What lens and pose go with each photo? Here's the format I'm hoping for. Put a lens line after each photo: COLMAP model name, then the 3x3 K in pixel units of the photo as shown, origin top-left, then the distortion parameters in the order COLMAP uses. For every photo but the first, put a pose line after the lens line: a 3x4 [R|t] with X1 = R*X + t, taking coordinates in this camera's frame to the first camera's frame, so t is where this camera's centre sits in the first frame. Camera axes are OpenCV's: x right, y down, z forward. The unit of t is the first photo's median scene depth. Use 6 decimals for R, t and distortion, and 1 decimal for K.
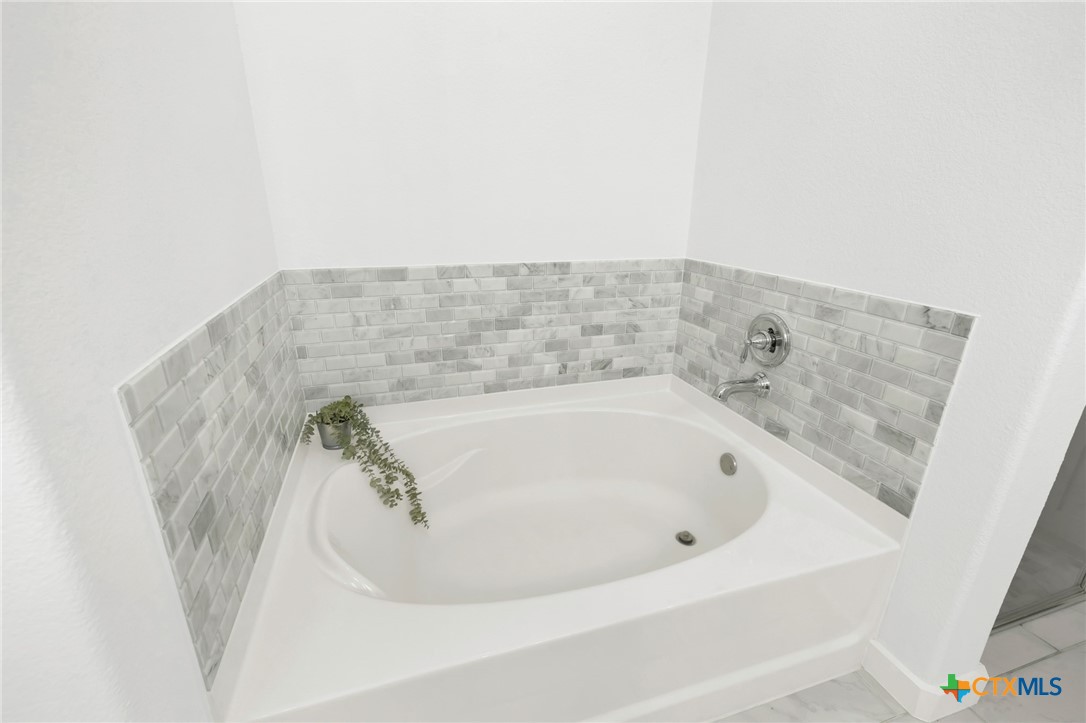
lens RADIAL K [[523.1, 0, 544.1], [0, 523.1, 385.5], [0, 0, 1]] dist [-0.002825, -0.000078]
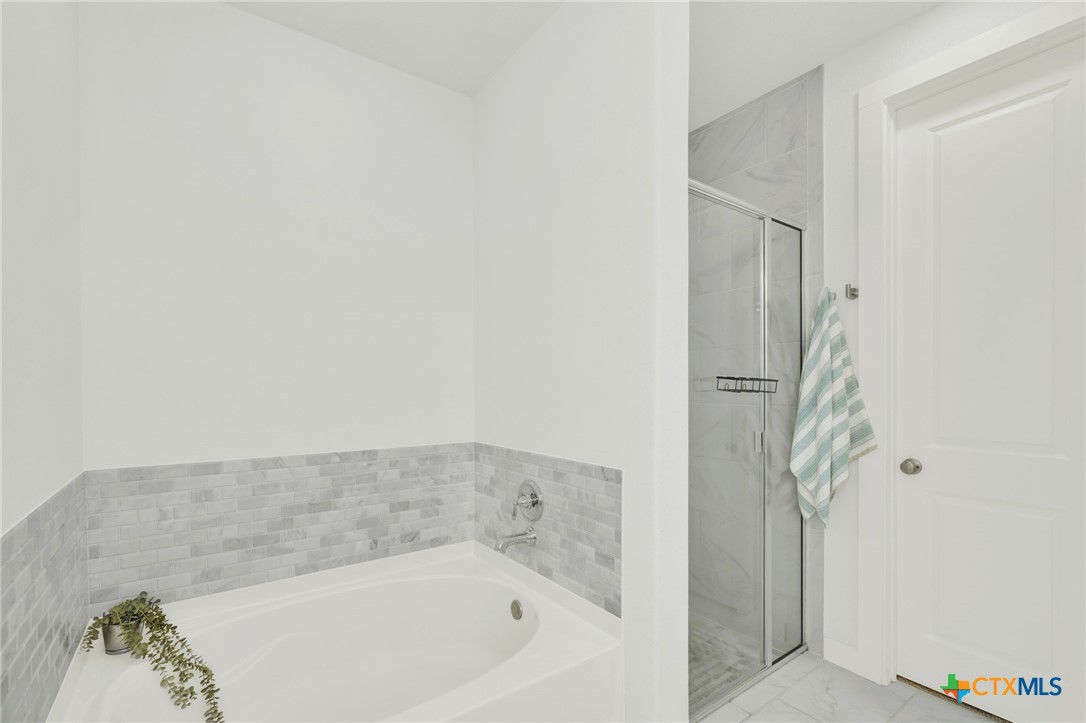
lens RADIAL K [[523.1, 0, 544.1], [0, 523.1, 385.5], [0, 0, 1]] dist [-0.002825, -0.000078]
pose [[0.952584, -0.012920, 0.304001, 0.053759], [0.115475, 0.939705, -0.321900, 0.057388], [-0.281513, 0.341741, 0.896640, -0.239627]]
